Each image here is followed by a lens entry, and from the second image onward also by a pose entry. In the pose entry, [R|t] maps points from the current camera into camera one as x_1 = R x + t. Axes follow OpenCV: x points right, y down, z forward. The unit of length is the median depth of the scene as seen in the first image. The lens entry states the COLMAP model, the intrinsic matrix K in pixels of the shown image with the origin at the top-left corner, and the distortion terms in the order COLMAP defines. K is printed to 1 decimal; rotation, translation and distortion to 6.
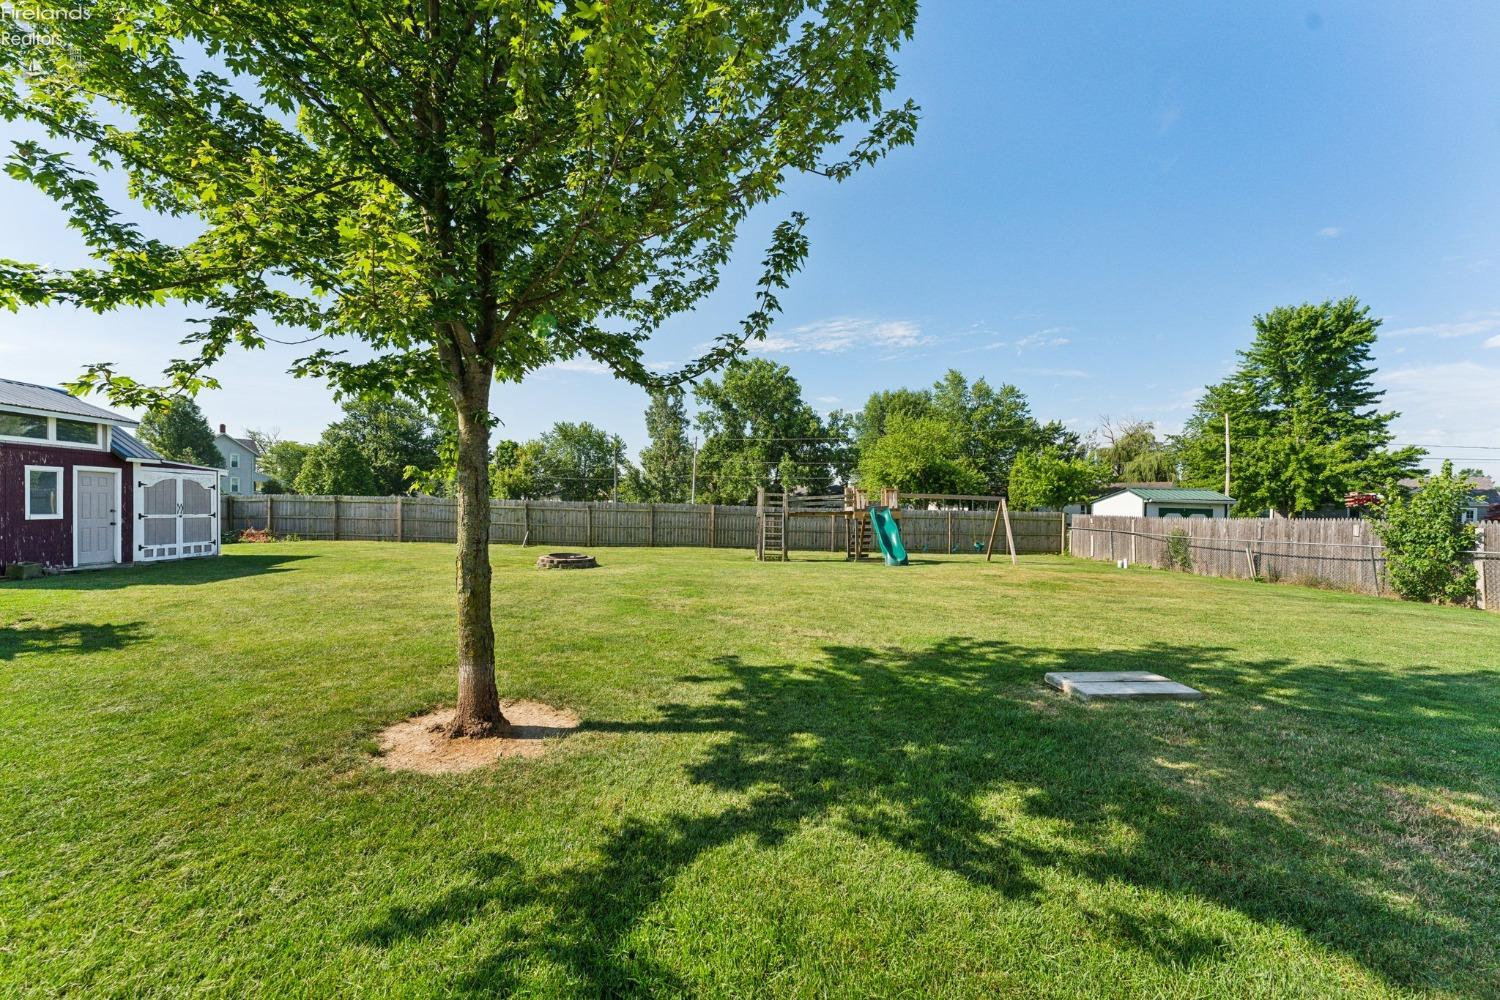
lens RADIAL K [[615.9, 0, 745.3], [0, 615.9, 521.7], [0, 0, 1]] dist [0.000934, -0.000136]
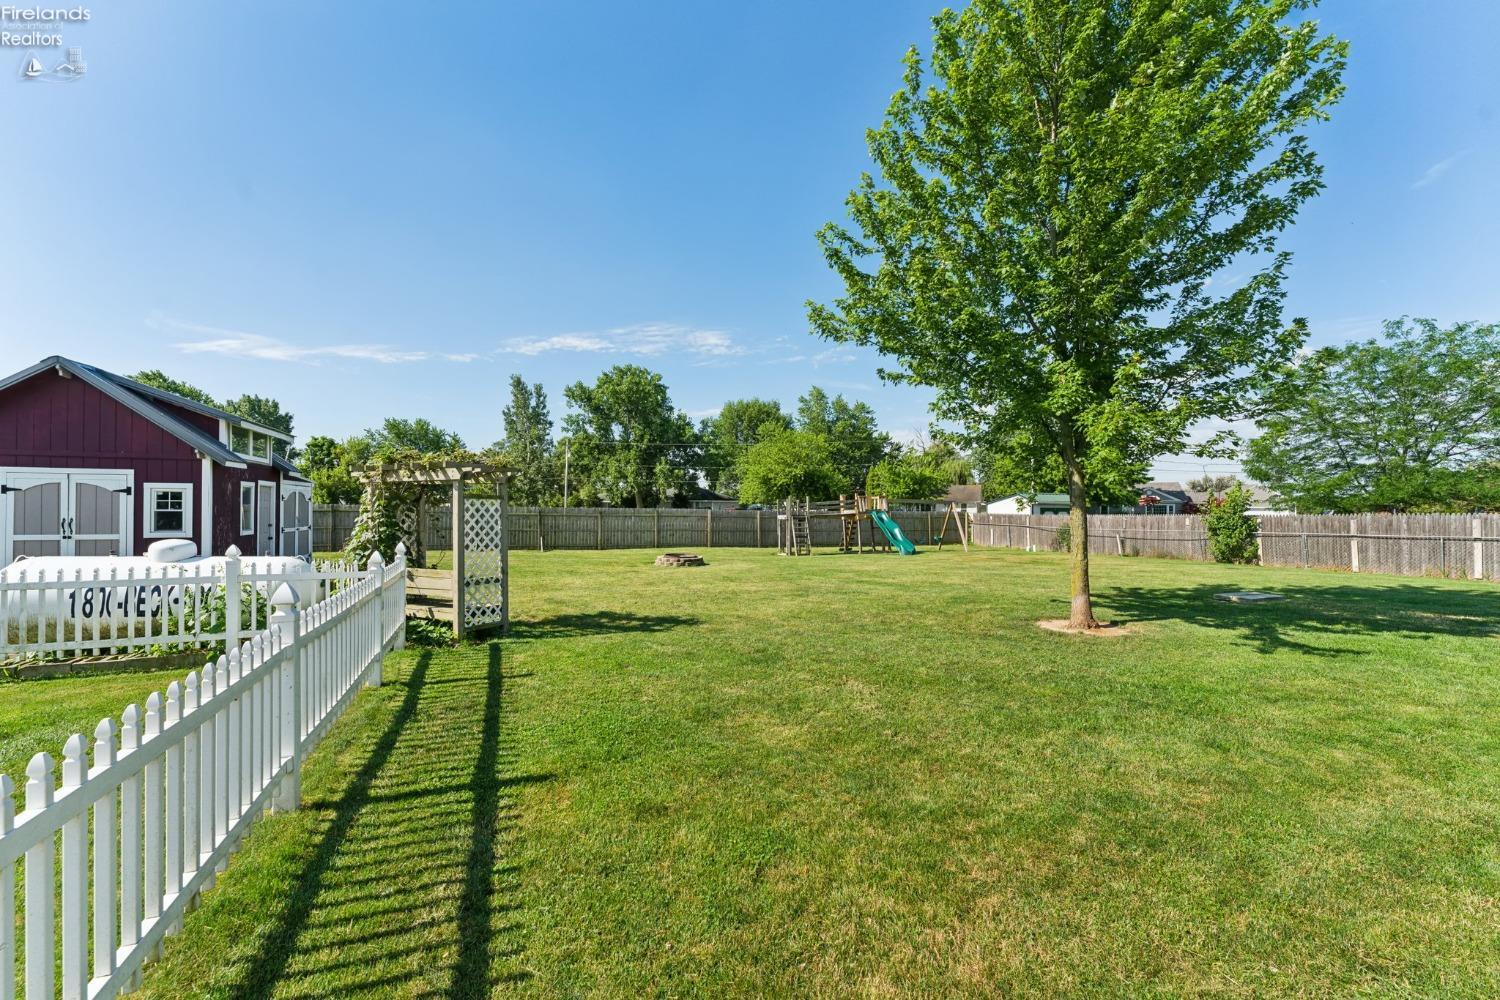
lens RADIAL K [[612.0, 0, 742.1], [0, 612.0, 502.6], [0, 0, 1]] dist [0.000589, -0.000027]
pose [[0.952936, -0.009416, 0.303024, -0.230343], [0.018701, 0.999440, -0.027756, -0.004800], [-0.302593, 0.032116, 0.952579, -0.061873]]
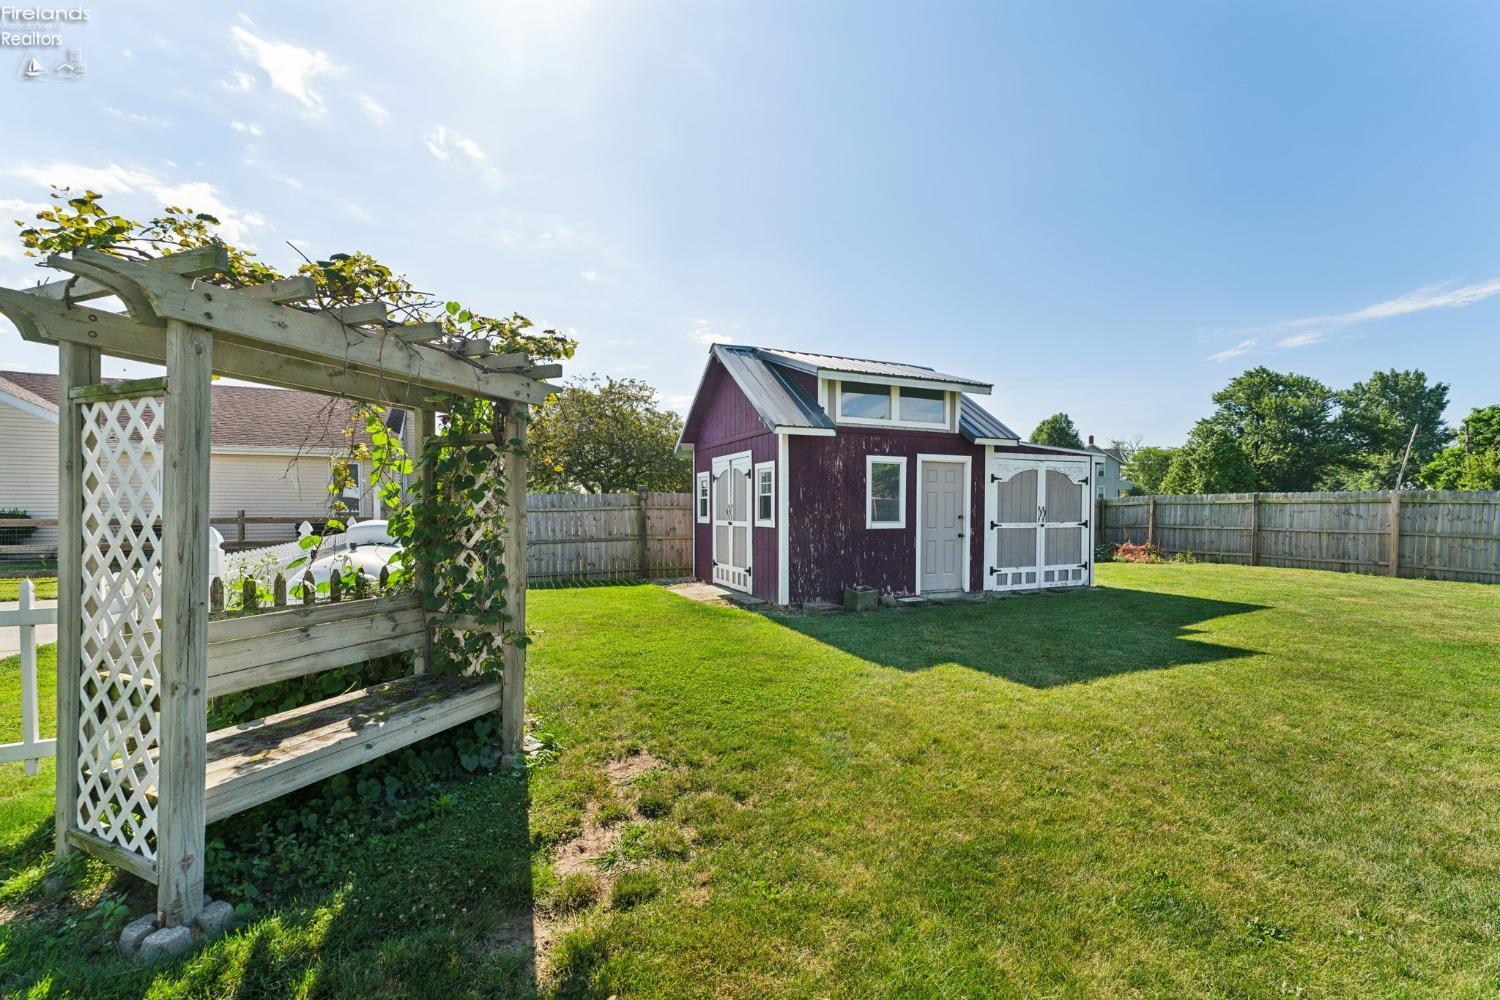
lens RADIAL K [[612.9, 0, 741.8], [0, 612.9, 523.5], [0, 0, 1]] dist [0.003154, 0.000142]
pose [[0.345238, 0.005386, -0.938500, -0.174639], [-0.015557, 0.999879, 0.000015, -0.002503], [0.938386, 0.014595, 0.345280, 0.200485]]
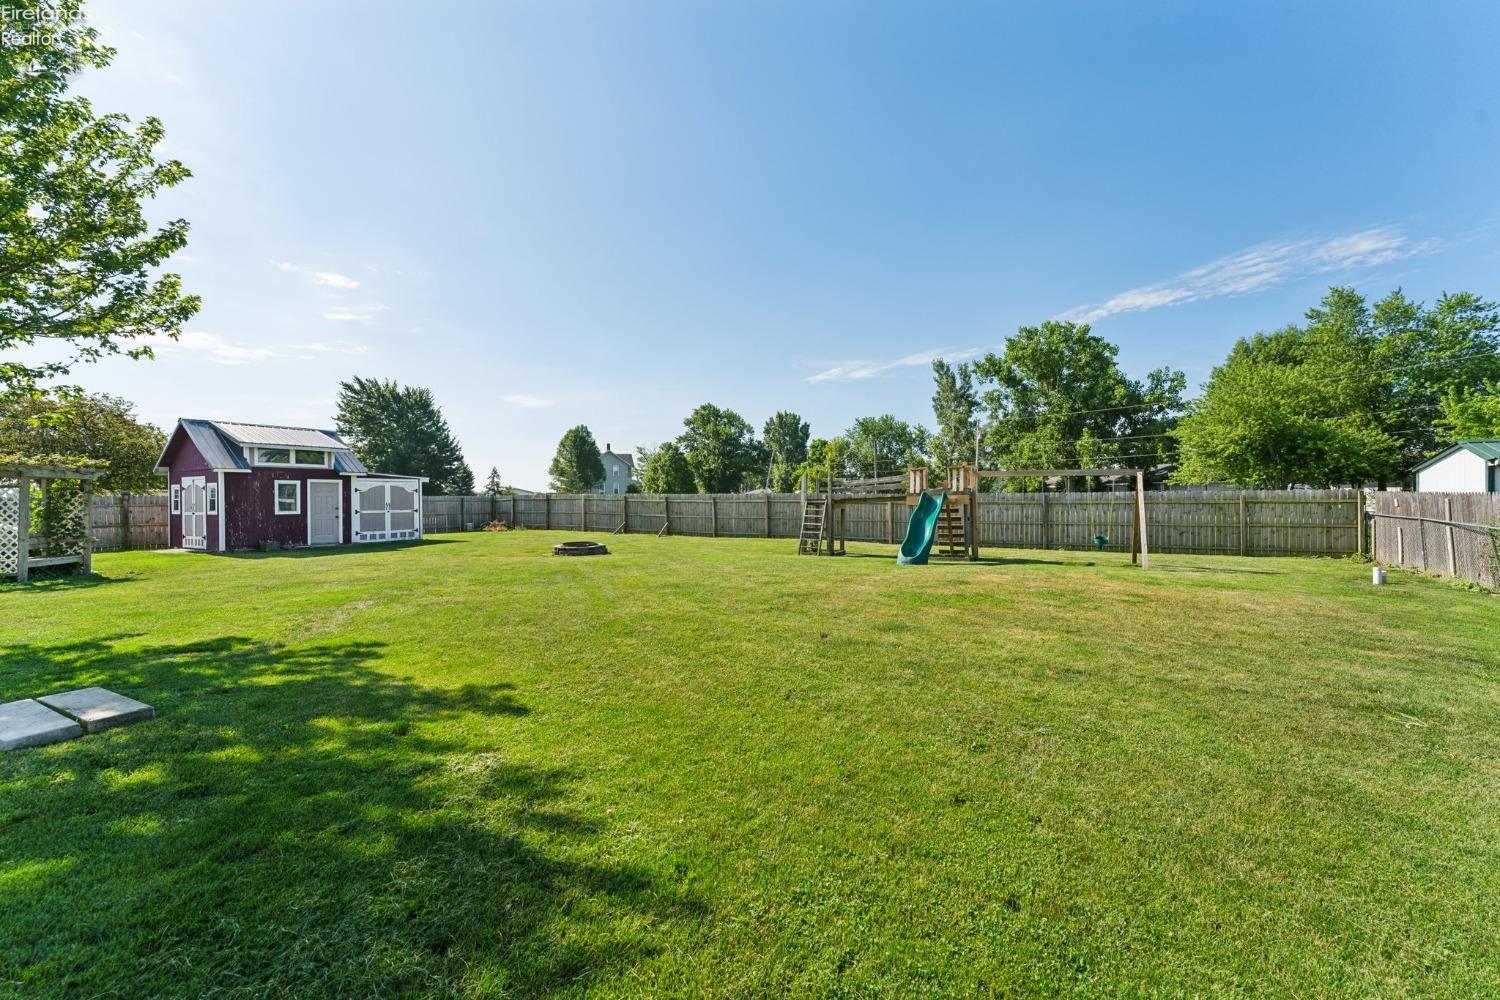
lens RADIAL K [[612.0, 0, 742.1], [0, 612.0, 502.6], [0, 0, 1]] dist [0.000589, -0.000027]
pose [[0.840170, -0.020699, -0.541928, 0.234096], [0.009705, 0.999685, -0.023136, 0.004648], [0.542236, 0.014179, 0.840106, 0.107768]]
